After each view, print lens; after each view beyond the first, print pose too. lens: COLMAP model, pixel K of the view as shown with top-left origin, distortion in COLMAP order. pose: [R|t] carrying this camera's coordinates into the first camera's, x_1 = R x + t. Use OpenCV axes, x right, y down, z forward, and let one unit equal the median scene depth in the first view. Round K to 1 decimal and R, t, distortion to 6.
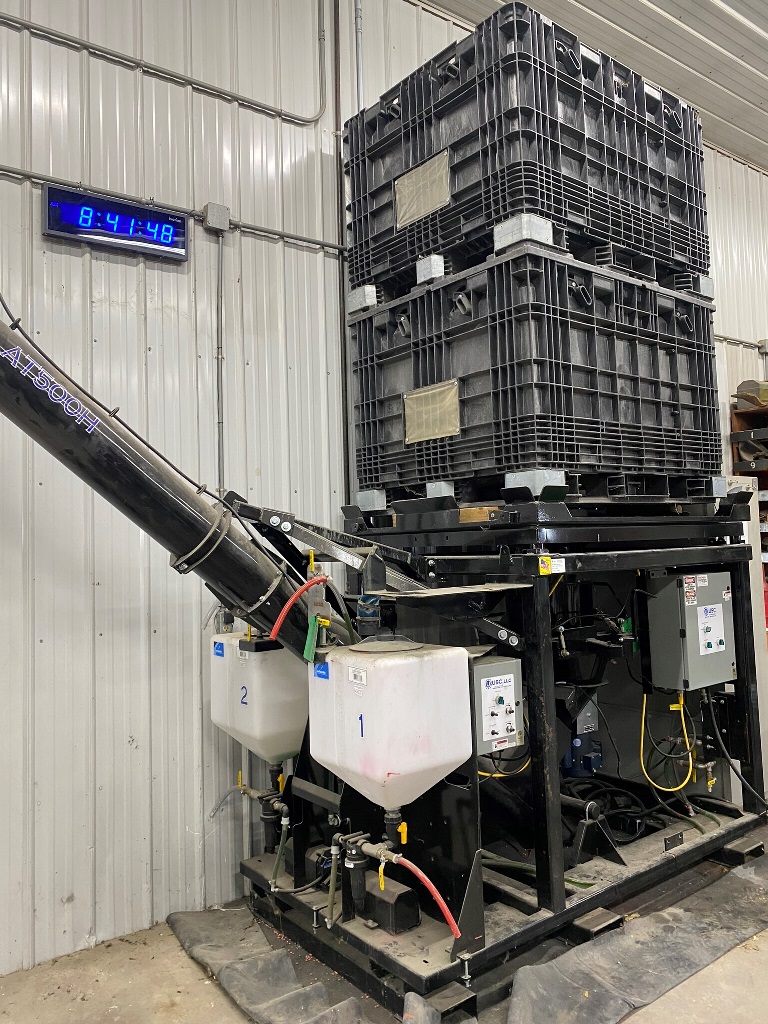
lens RADIAL K [[781.1, 0, 383.5], [0, 781.1, 499.5], [0, 0, 1]] dist [-0.004083, -0.003602]
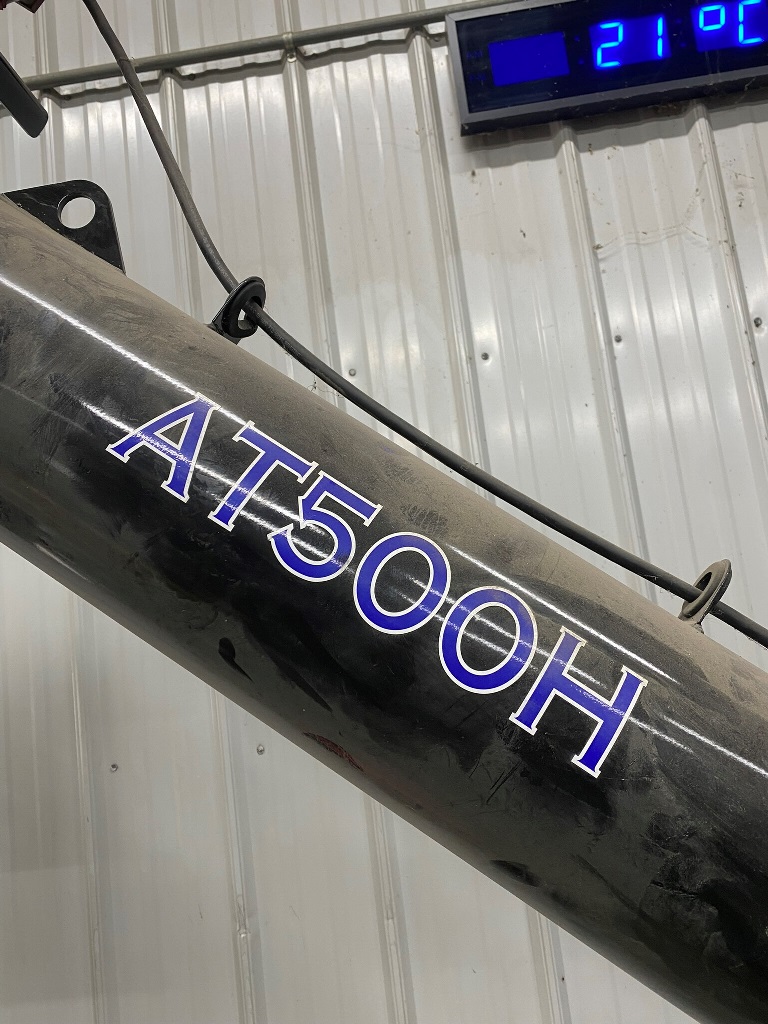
lens RADIAL K [[783.4, 0, 384.0], [0, 783.4, 512.0], [0, 0, 1]] dist [0.000132, -0.004049]
pose [[0.745285, -0.155676, -0.648318, -0.217302], [0.137991, 0.987322, -0.078449, -0.101739], [0.652311, -0.030995, 0.757318, 0.629471]]
